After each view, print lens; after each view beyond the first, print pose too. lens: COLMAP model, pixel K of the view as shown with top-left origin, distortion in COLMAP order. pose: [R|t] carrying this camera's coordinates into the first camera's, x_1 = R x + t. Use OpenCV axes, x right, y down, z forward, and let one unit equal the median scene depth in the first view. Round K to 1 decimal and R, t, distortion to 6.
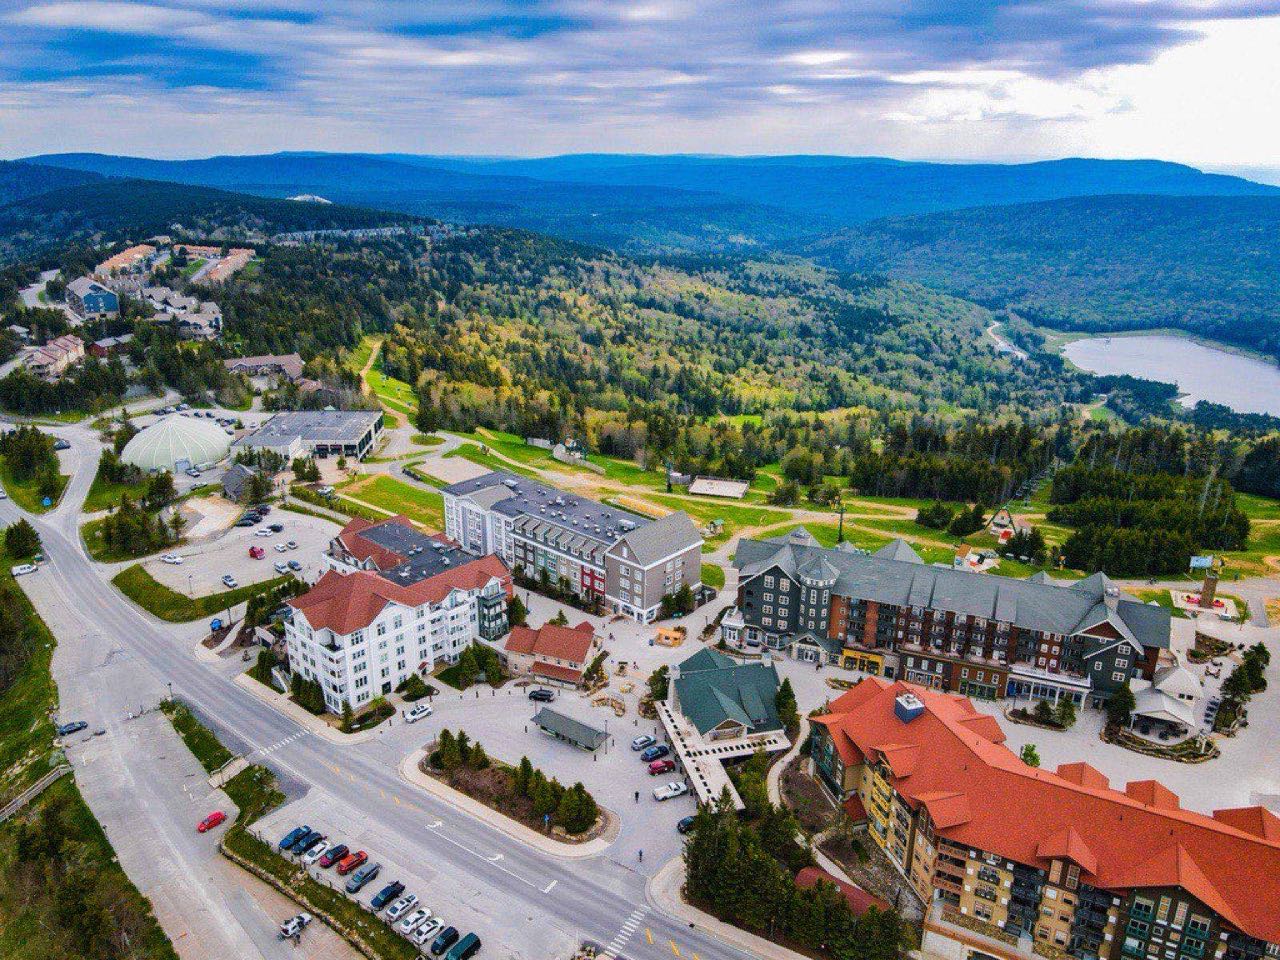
lens RADIAL K [[942.9, 0, 638.1], [0, 942.9, 474.2], [0, 0, 1]] dist [0.000882, 0.017832]
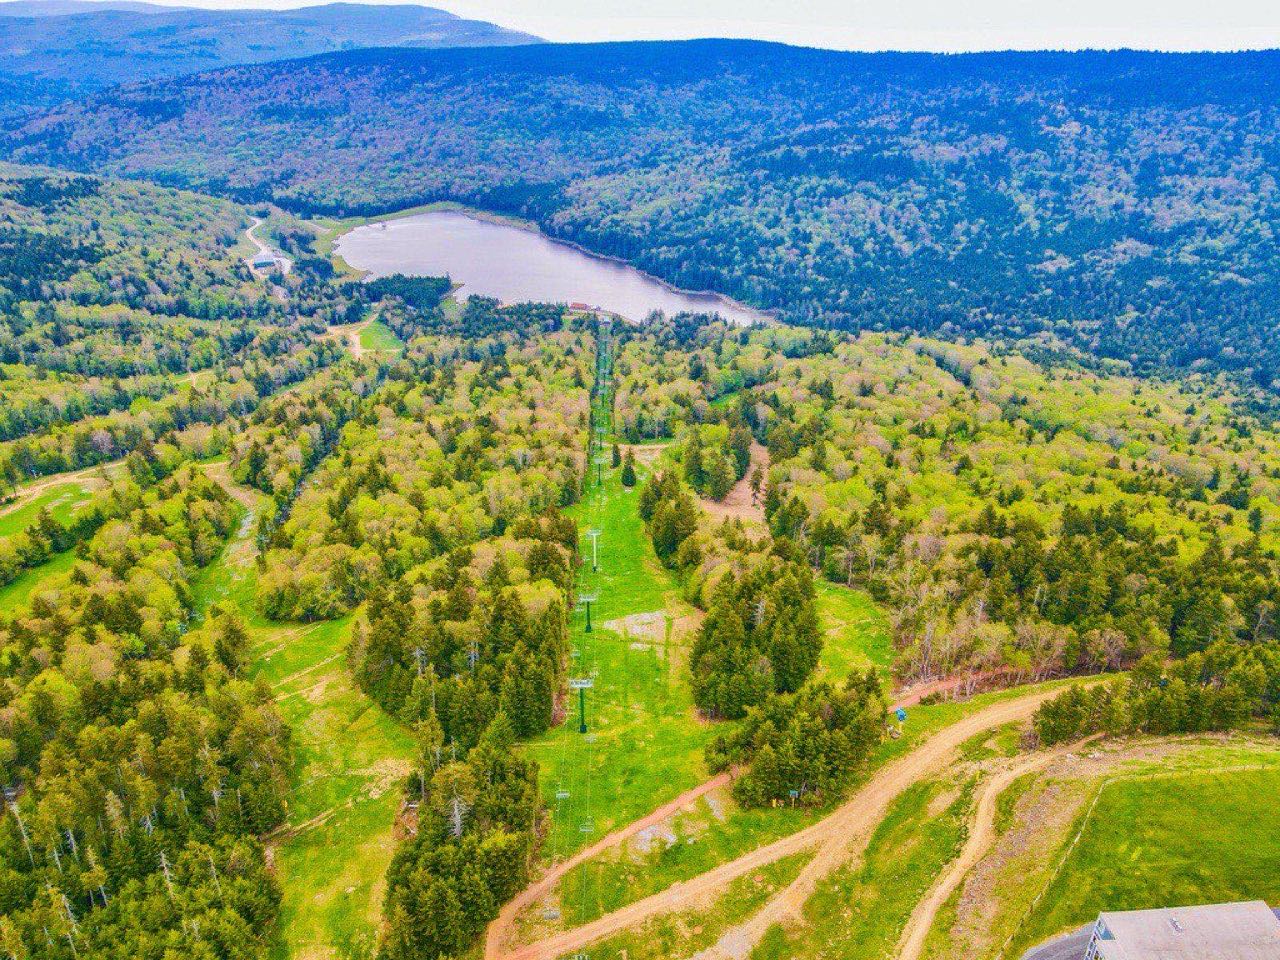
lens RADIAL K [[942.9, 0, 645.6], [0, 942.9, 478.3], [0, 0, 1]] dist [0.000882, 0.017832]
pose [[0.777040, -0.290892, 0.558203, 0.155905], [0.207065, 0.955582, 0.209733, -0.064038], [-0.594419, -0.047386, 0.802758, 0.142824]]
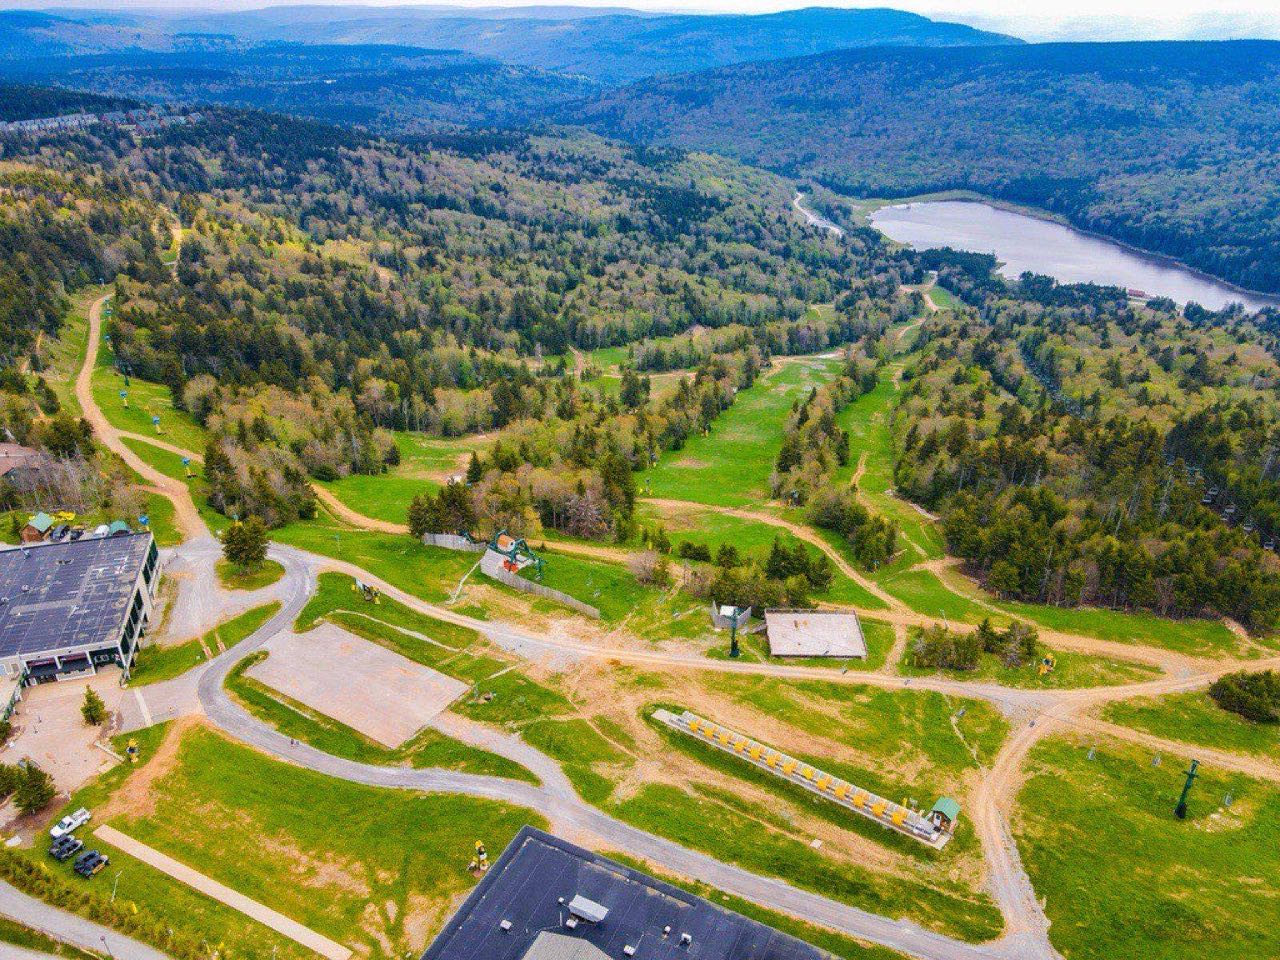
lens RADIAL K [[942.9, 0, 640.0], [0, 942.9, 477.1], [0, 0, 1]] dist [0.000882, 0.017832]
pose [[0.965543, -0.124458, 0.228554, -0.038102], [0.092269, 0.984895, 0.146523, -0.047966], [-0.243338, -0.120386, 0.962442, 0.130860]]
